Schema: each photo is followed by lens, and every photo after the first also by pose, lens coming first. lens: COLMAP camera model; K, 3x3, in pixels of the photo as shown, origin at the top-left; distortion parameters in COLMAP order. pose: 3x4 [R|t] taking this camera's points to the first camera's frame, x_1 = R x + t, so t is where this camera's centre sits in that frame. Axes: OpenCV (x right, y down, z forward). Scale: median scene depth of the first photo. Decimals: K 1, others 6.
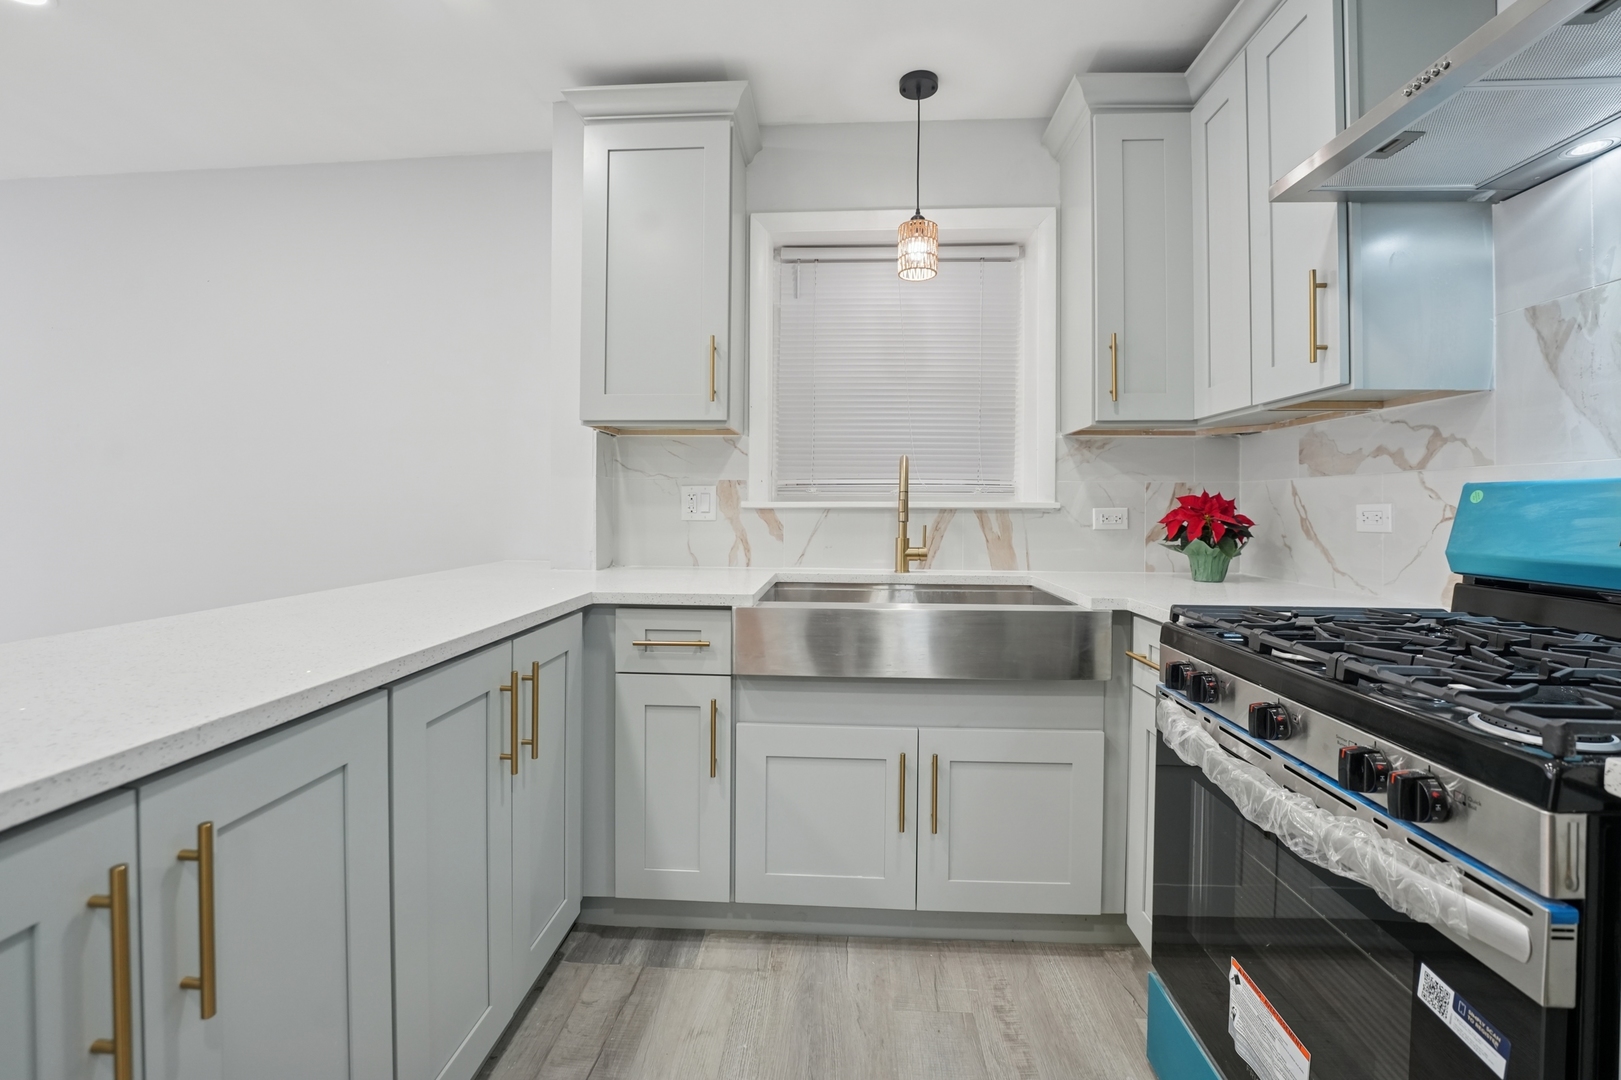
lens RADIAL K [[671.2, 0, 834.7], [0, 671.2, 507.4], [0, 0, 1]] dist [-0.016338, 0.000983]
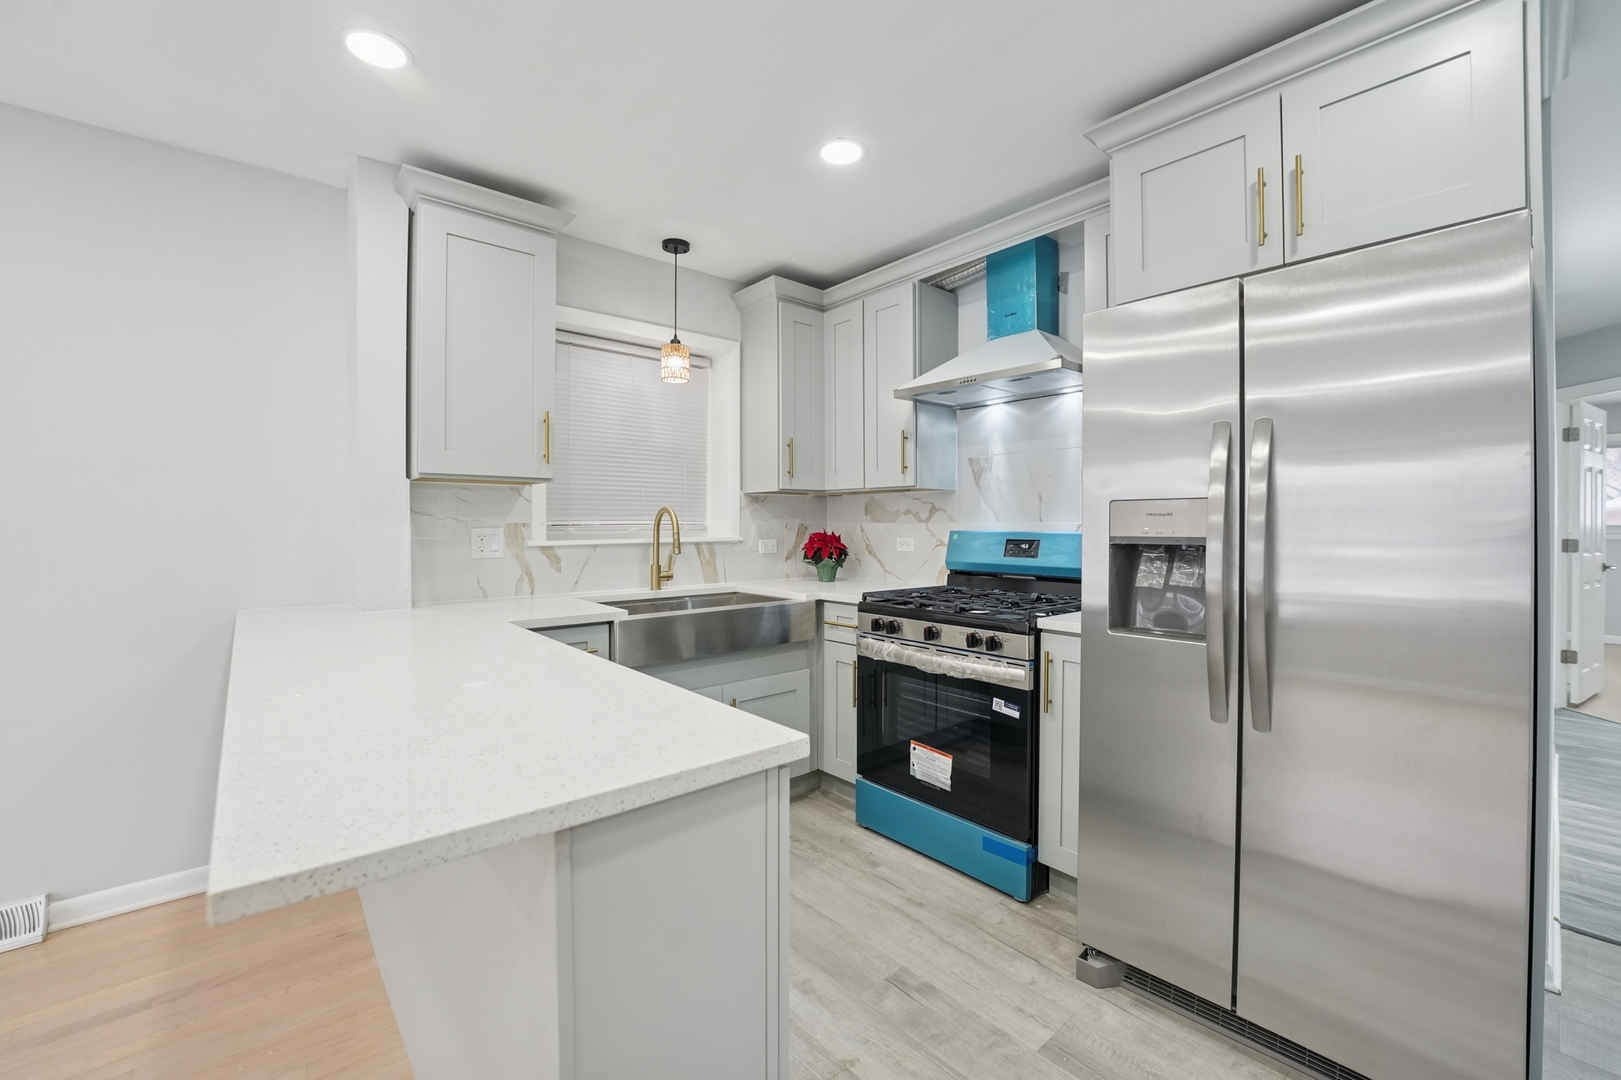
lens RADIAL K [[671.2, 0, 810.0], [0, 671.2, 528.8], [0, 0, 1]] dist [-0.016338, 0.000983]
pose [[0.721965, -0.011102, 0.691841, -0.765460], [0.004210, 0.999923, 0.011653, -0.053709], [-0.691917, -0.005501, 0.721956, -0.266260]]
